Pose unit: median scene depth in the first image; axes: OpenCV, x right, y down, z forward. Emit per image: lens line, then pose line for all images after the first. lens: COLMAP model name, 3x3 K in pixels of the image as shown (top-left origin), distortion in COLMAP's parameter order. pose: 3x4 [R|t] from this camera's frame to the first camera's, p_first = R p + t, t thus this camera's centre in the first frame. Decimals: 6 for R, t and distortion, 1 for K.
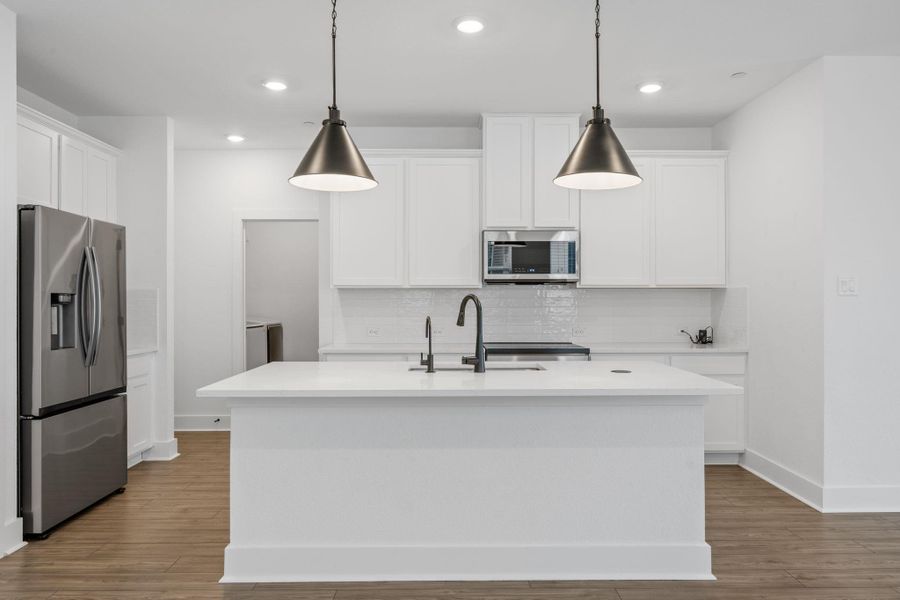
lens RADIAL K [[612.7, 0, 450.0], [0, 612.7, 300.0], [0, 0, 1]] dist [-0.000588, -0.001684]
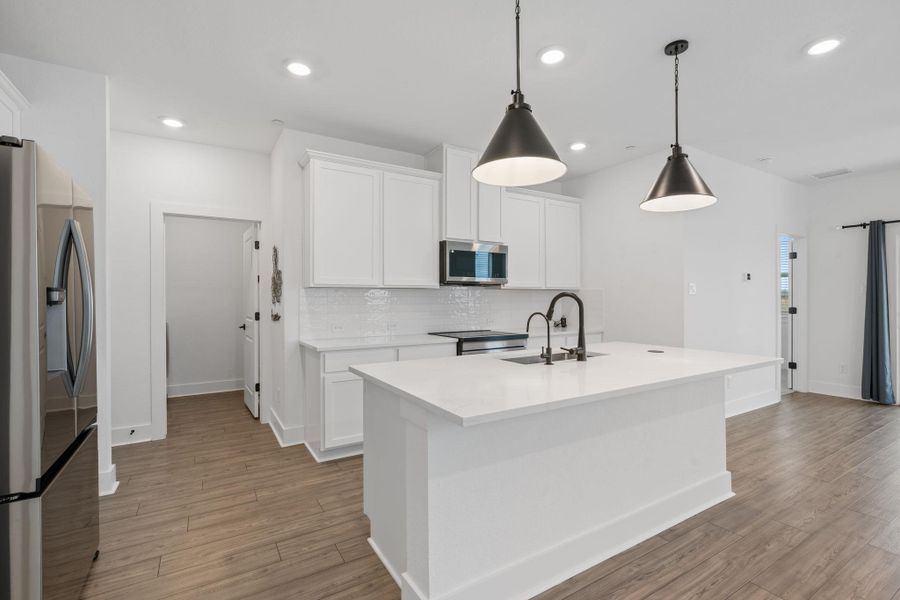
lens RADIAL K [[409.9, 0, 450.0], [0, 409.9, 300.0], [0, 0, 1]] dist [0.000682, -0.000066]
pose [[0.862899, -0.004901, 0.505353, -0.398103], [0.003606, 0.999987, 0.003542, 0.001099], [-0.505364, -0.001234, 0.862905, 0.340523]]
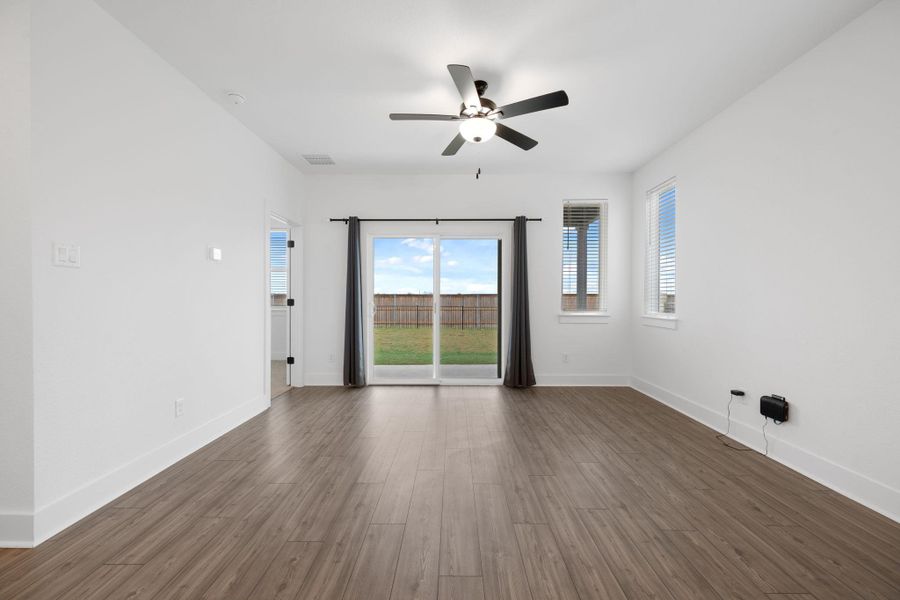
lens RADIAL K [[351.7, 0, 450.0], [0, 351.7, 300.0], [0, 0, 1]] dist [0.000254, 0.000126]
pose [[0.027005, -0.004117, 0.999627, 0.160642], [-0.000292, 0.999991, 0.004127, 0.032255], [-0.999635, -0.000404, 0.027004, 0.409417]]
